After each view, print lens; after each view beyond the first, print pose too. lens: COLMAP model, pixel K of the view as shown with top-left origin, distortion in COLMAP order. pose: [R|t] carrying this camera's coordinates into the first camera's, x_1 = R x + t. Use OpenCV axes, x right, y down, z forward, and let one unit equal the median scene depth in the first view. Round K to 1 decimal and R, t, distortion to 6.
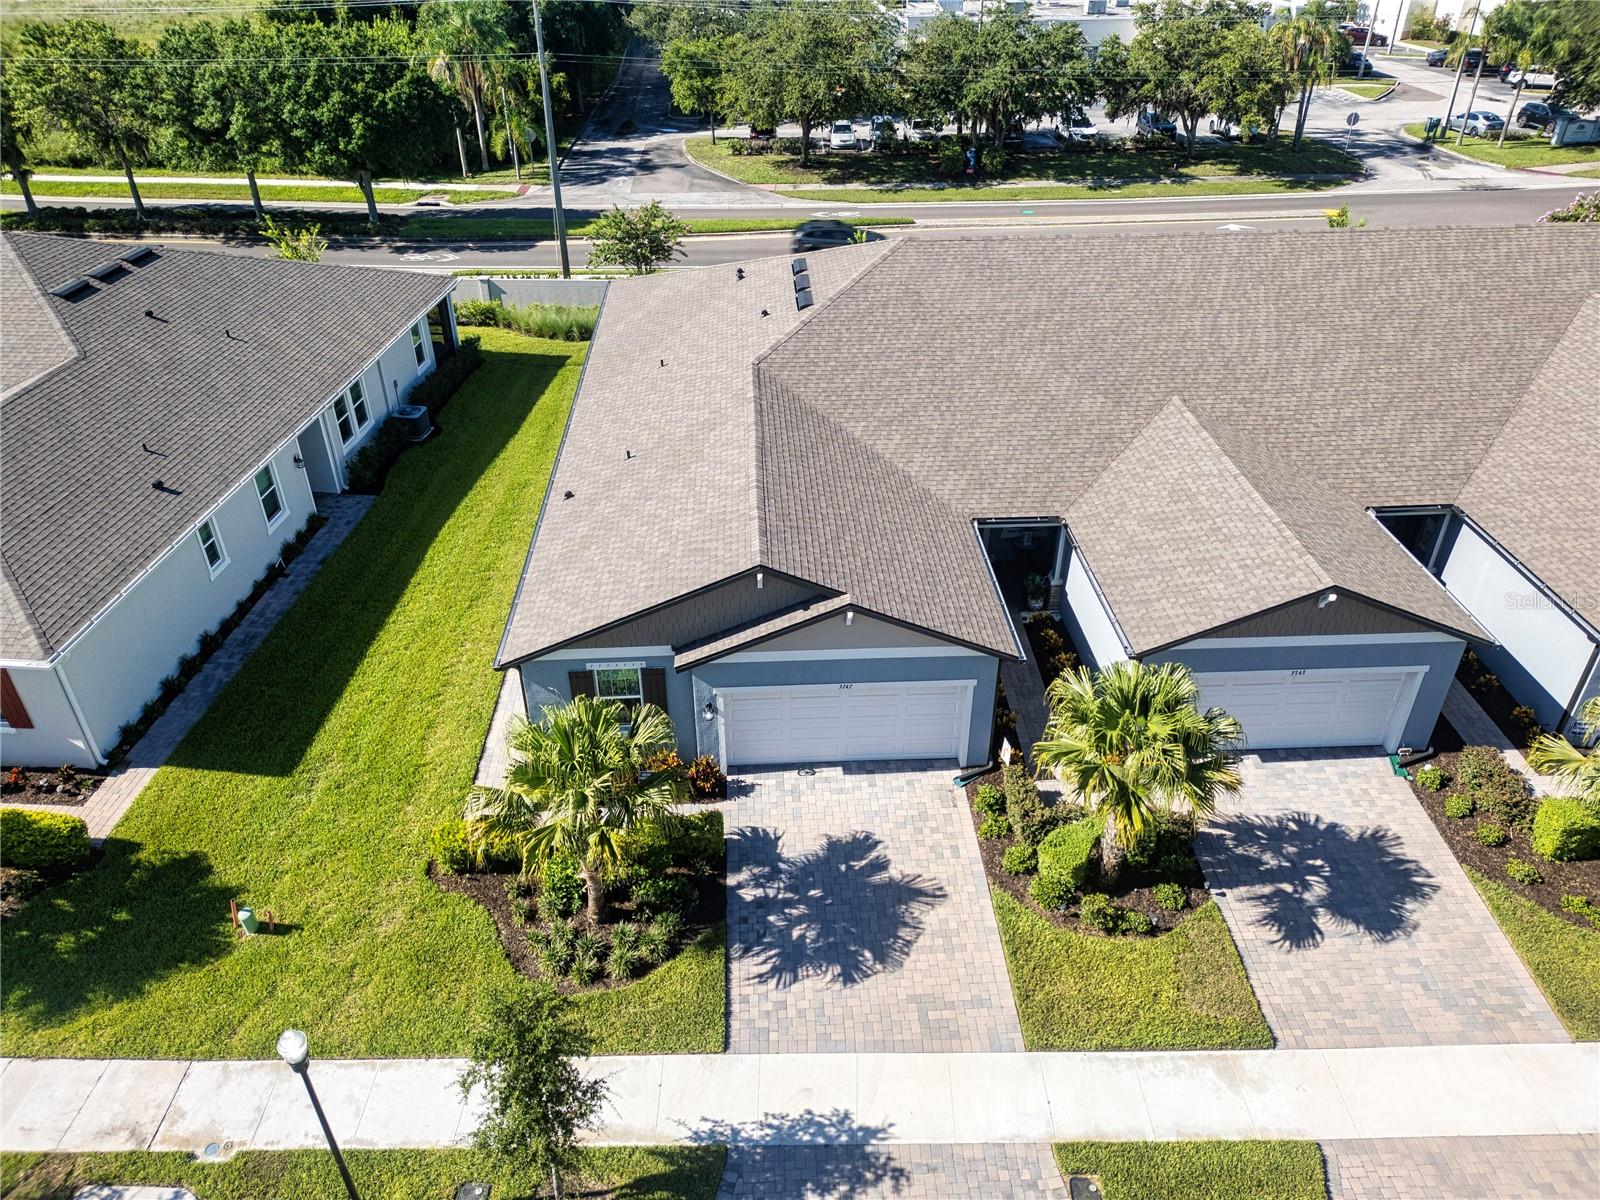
lens RADIAL K [[1115.1, 0, 800.0], [0, 1115.1, 600.0], [0, 0, 1]] dist [0.070396, -0.070916]
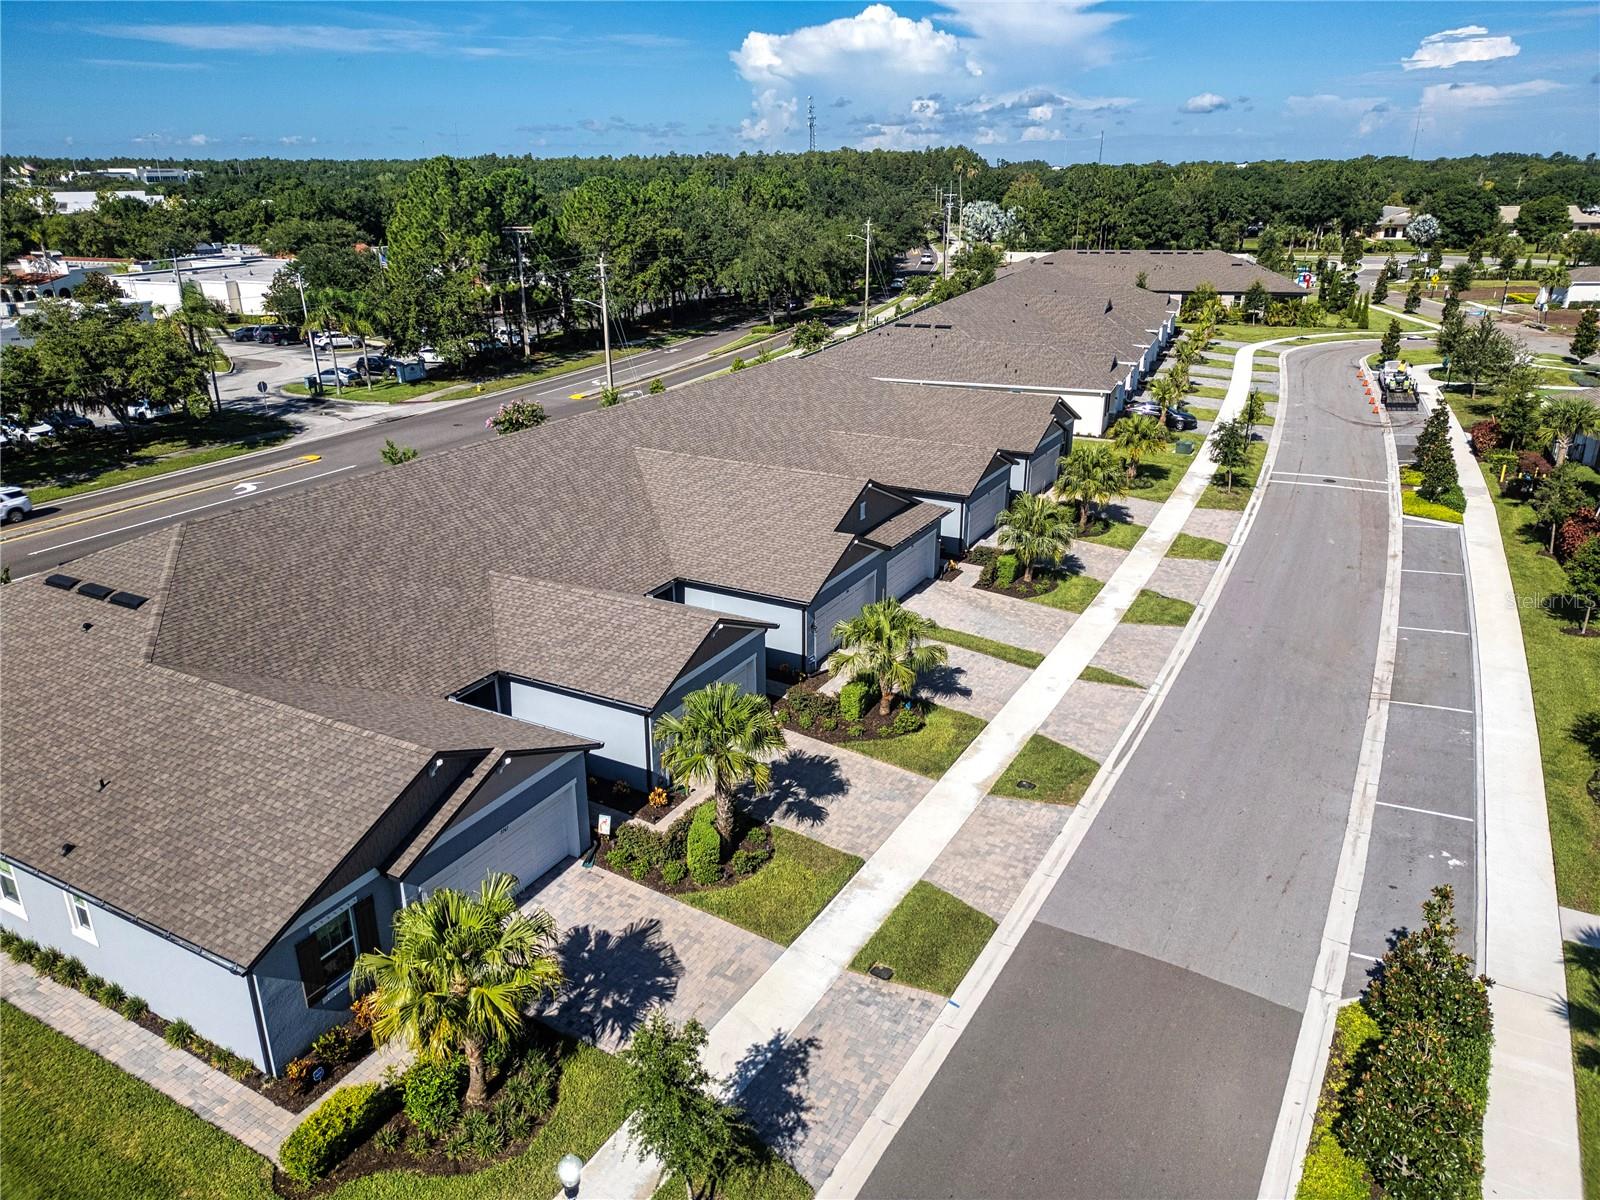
lens RADIAL K [[1115.1, 0, 800.0], [0, 1115.1, 600.0], [0, 0, 1]] dist [0.070396, -0.070916]
pose [[0.523891, -0.302741, 0.796170, -0.728142], [0.466535, 0.884022, 0.029160, -0.029509], [-0.712659, 0.356164, 0.604370, -0.044326]]
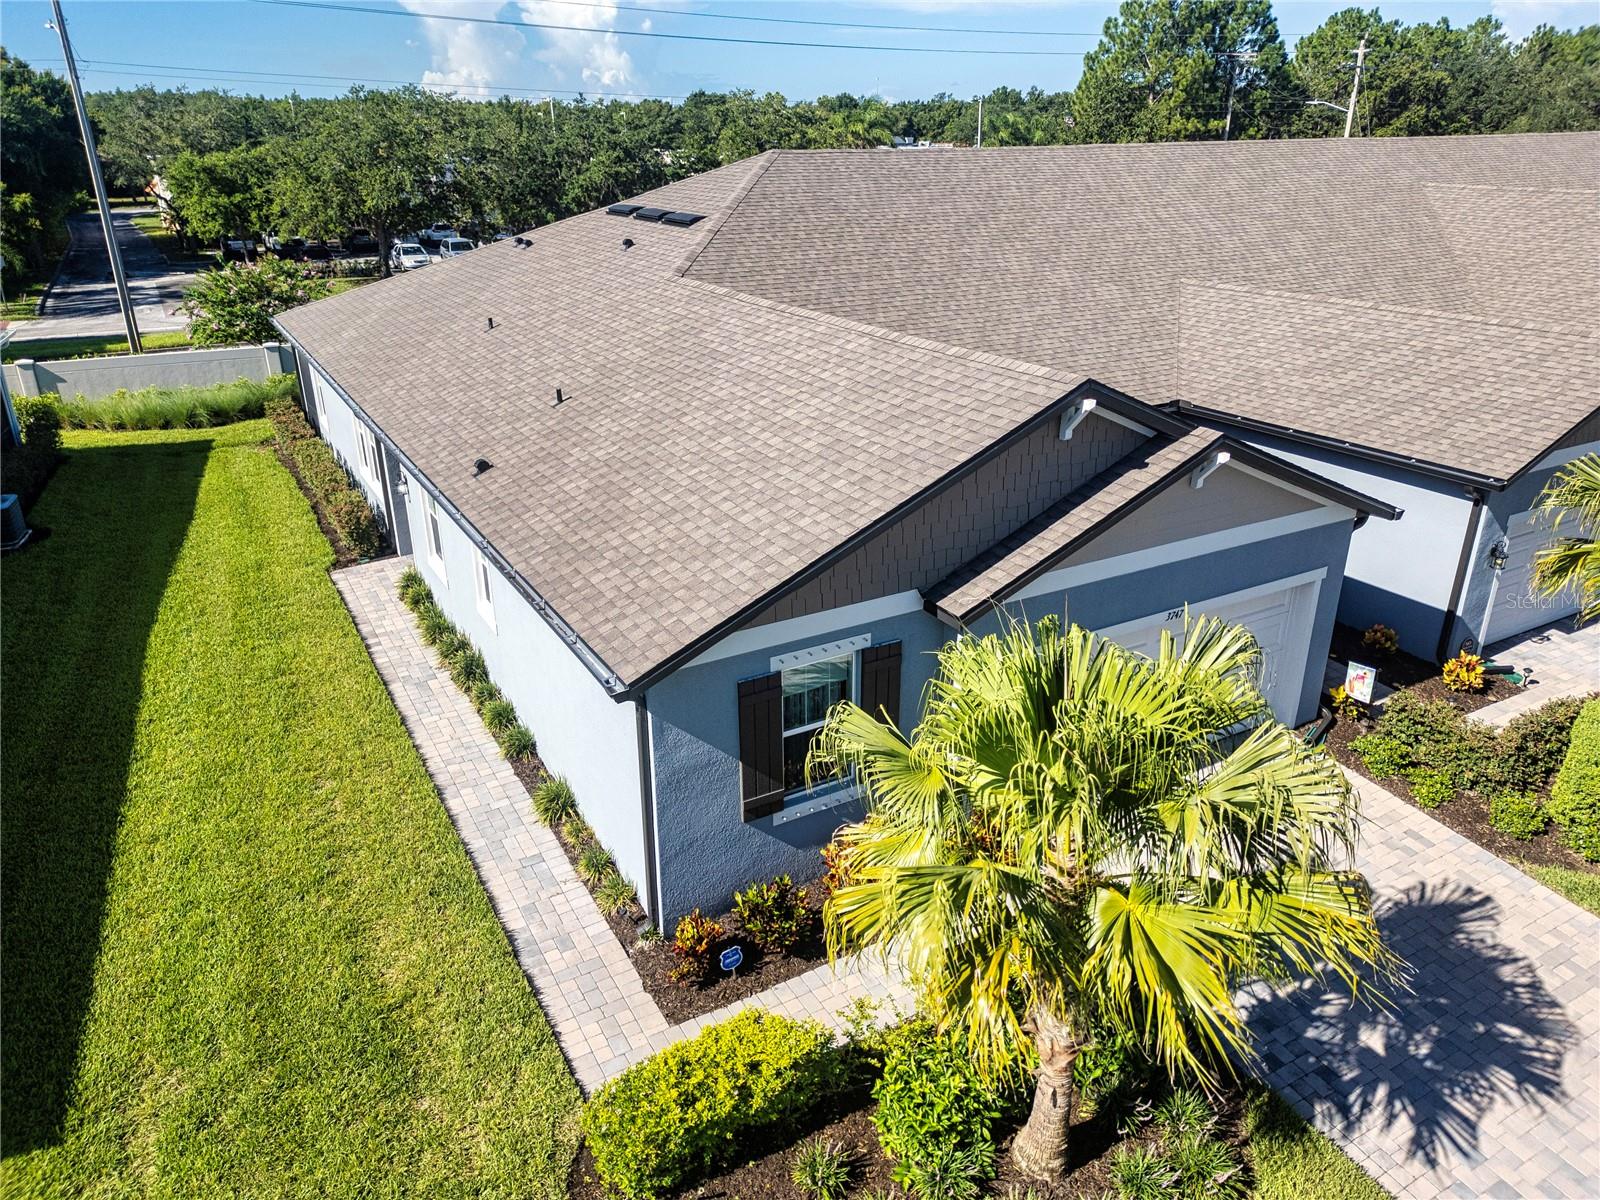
lens RADIAL K [[1119.5, 0, 795.4], [0, 1119.5, 604.7], [0, 0, 1]] dist [0.065312, -0.073972]
pose [[0.893427, -0.180249, 0.411459, -0.401880], [0.250150, 0.960436, -0.122426, 0.102476], [-0.373113, 0.212306, 0.903168, 0.586933]]
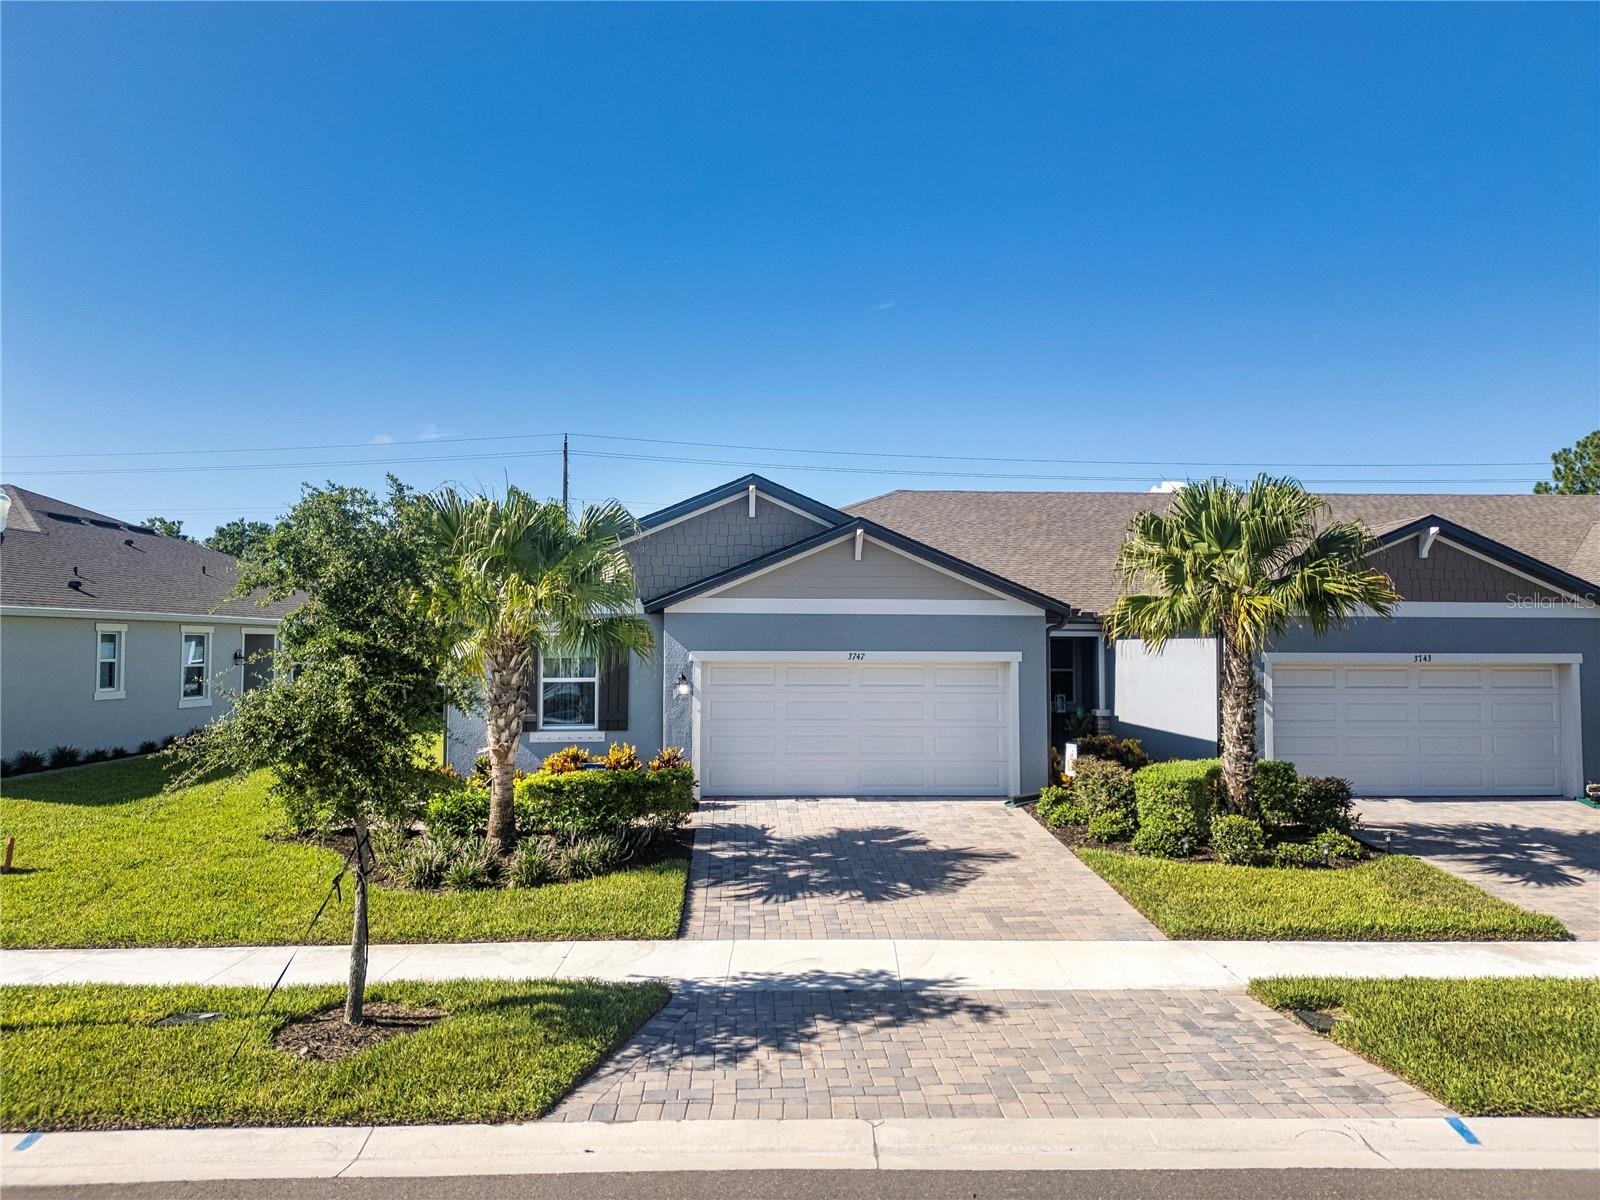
lens RADIAL K [[1115.1, 0, 800.0], [0, 1115.1, 600.0], [0, 0, 1]] dist [0.070396, -0.070916]
pose [[0.999987, -0.003263, 0.003881, -0.002227], [0.004914, 0.812430, -0.583038, 0.545819], [-0.001250, 0.583049, 0.812436, 0.359570]]
